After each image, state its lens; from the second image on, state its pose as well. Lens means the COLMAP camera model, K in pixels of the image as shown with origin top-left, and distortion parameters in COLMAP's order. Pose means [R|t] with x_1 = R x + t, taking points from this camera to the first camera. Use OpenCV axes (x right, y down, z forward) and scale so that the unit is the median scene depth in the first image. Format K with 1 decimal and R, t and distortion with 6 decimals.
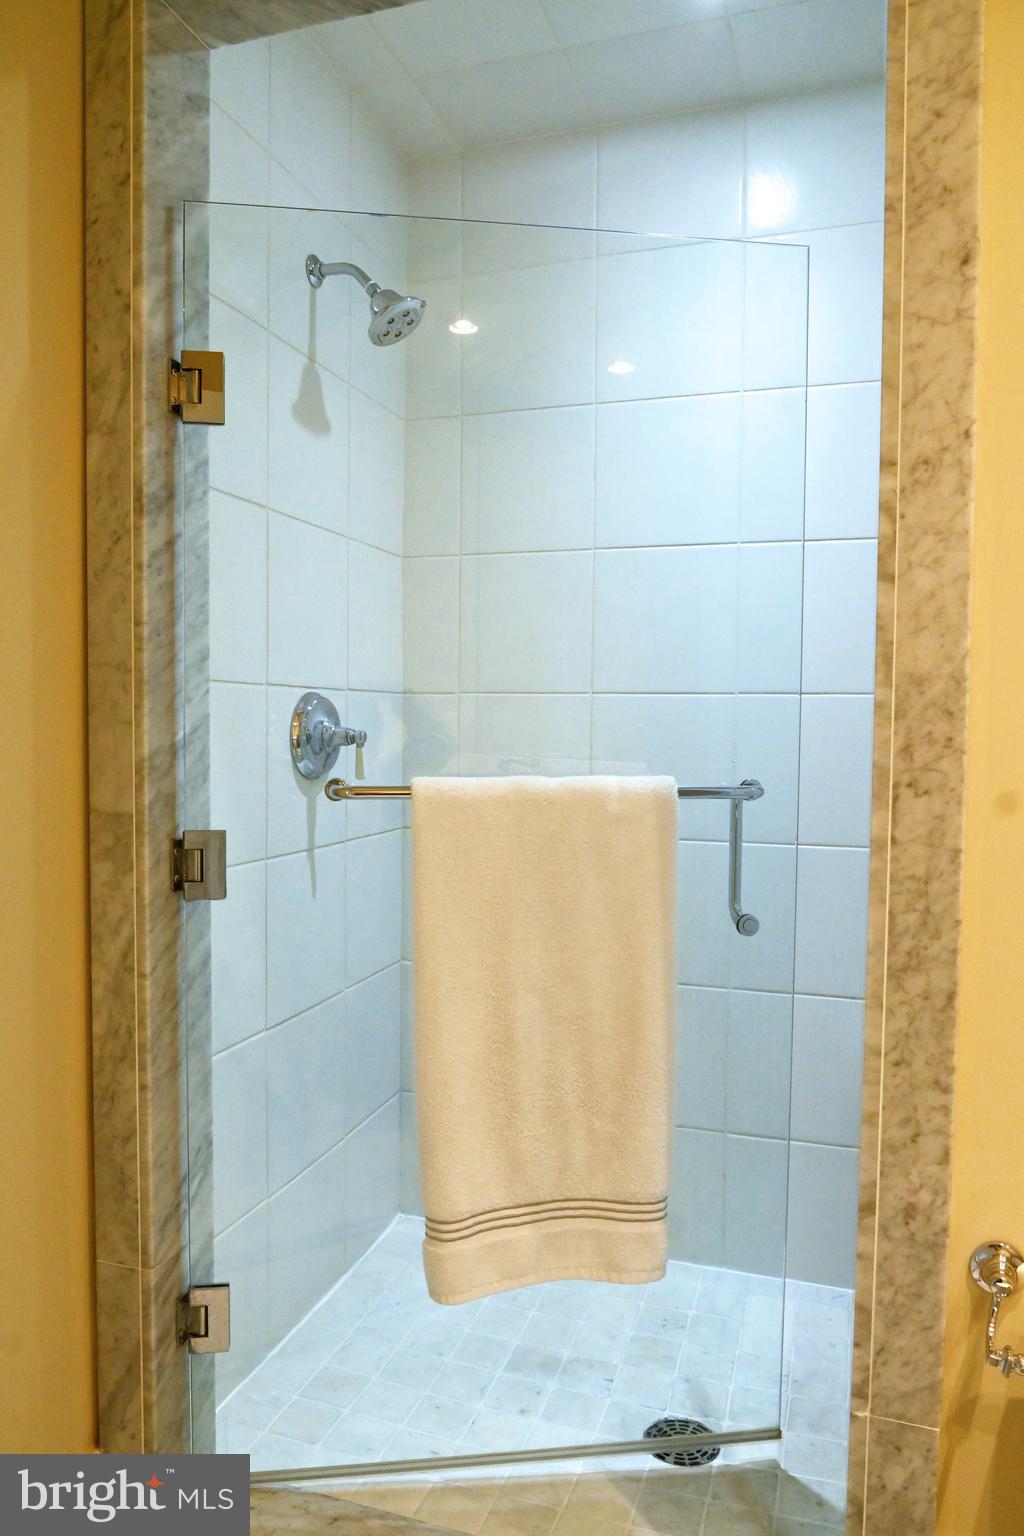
lens RADIAL K [[1058.7, 0, 508.3], [0, 1058.7, 779.4], [0, 0, 1]] dist [-0.020160, -0.001506]
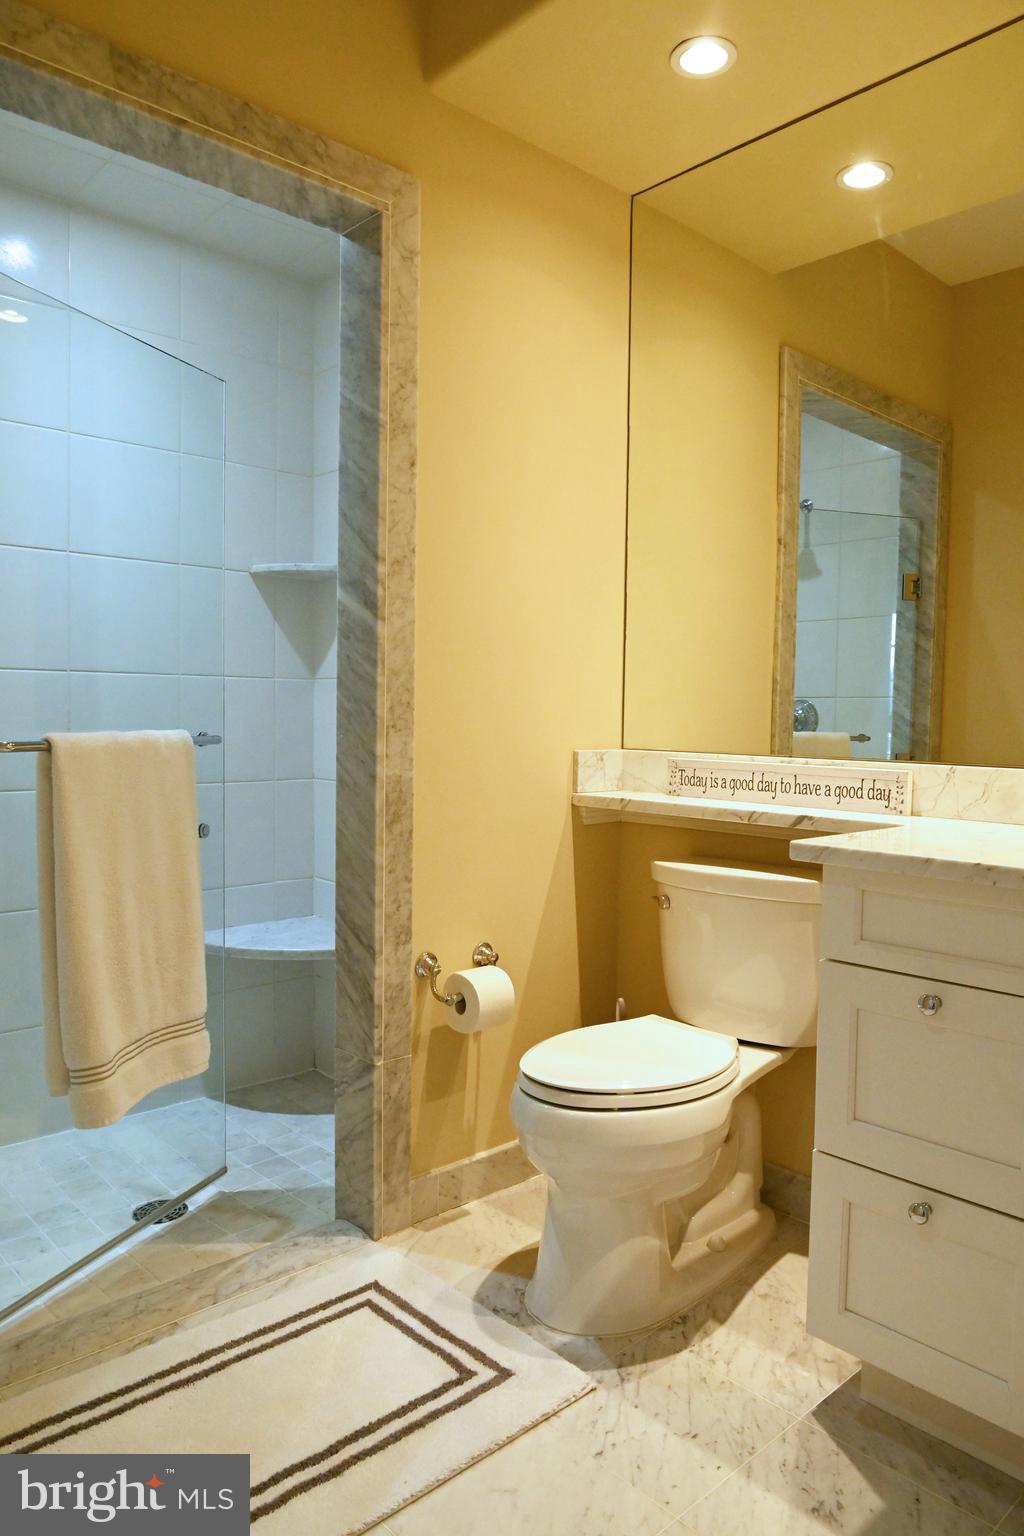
lens RADIAL K [[1058.7, 0, 508.3], [0, 1058.7, 779.4], [0, 0, 1]] dist [-0.020160, -0.001506]
pose [[0.480147, -0.057921, 0.875274, -1.223093], [0.037135, 0.998265, 0.045688, 0.021046], [-0.876402, 0.010566, 0.481465, -0.122758]]
